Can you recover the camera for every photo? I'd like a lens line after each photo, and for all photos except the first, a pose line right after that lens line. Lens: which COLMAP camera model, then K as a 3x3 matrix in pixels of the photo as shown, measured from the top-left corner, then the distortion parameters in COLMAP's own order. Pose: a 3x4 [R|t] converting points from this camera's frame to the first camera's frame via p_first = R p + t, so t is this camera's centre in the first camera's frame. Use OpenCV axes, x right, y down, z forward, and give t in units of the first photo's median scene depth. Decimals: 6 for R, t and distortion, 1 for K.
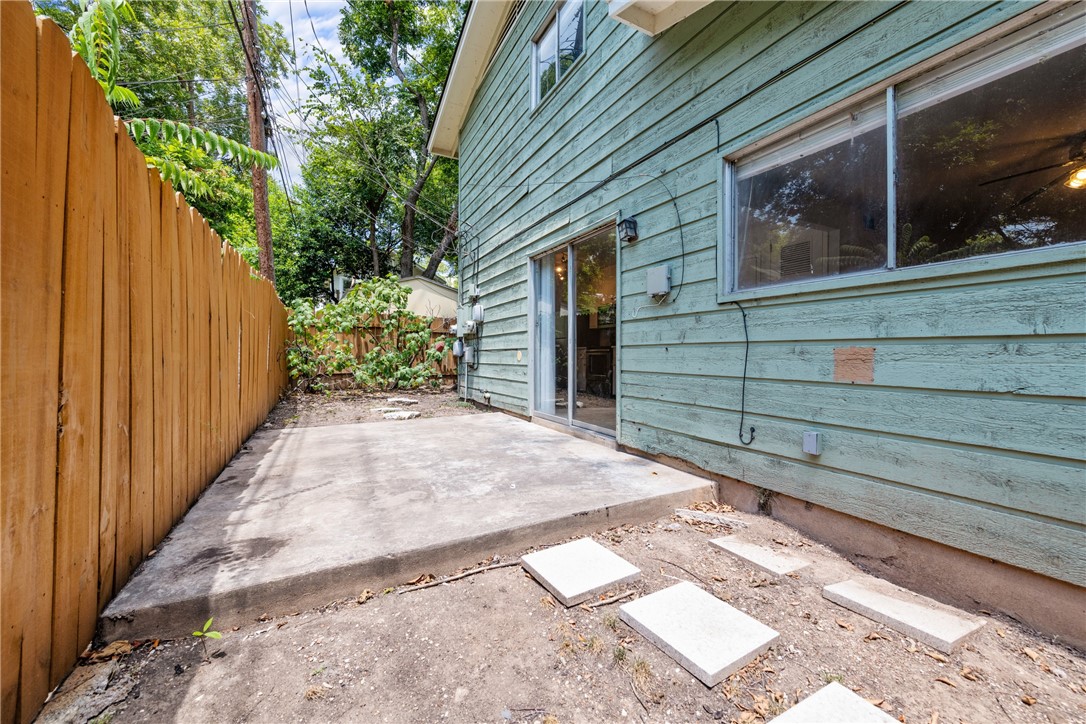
lens RADIAL K [[425.6, 0, 546.4], [0, 425.6, 356.8], [0, 0, 1]] dist [0.000775, 0.000020]
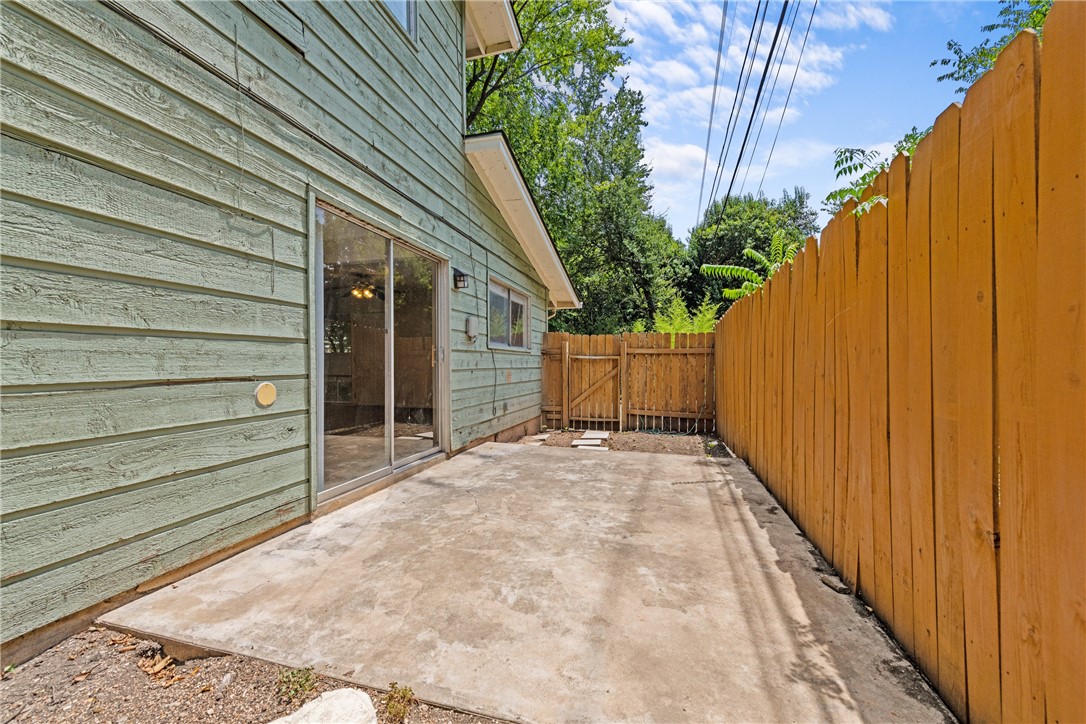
lens RADIAL K [[425.6, 0, 544.1], [0, 425.6, 360.7], [0, 0, 1]] dist [0.000775, 0.000020]
pose [[-0.730257, -0.002062, 0.683169, -0.928759], [-0.001438, 0.999998, 0.001481, -0.060839], [-0.683171, 0.000100, -0.730259, 1.881162]]
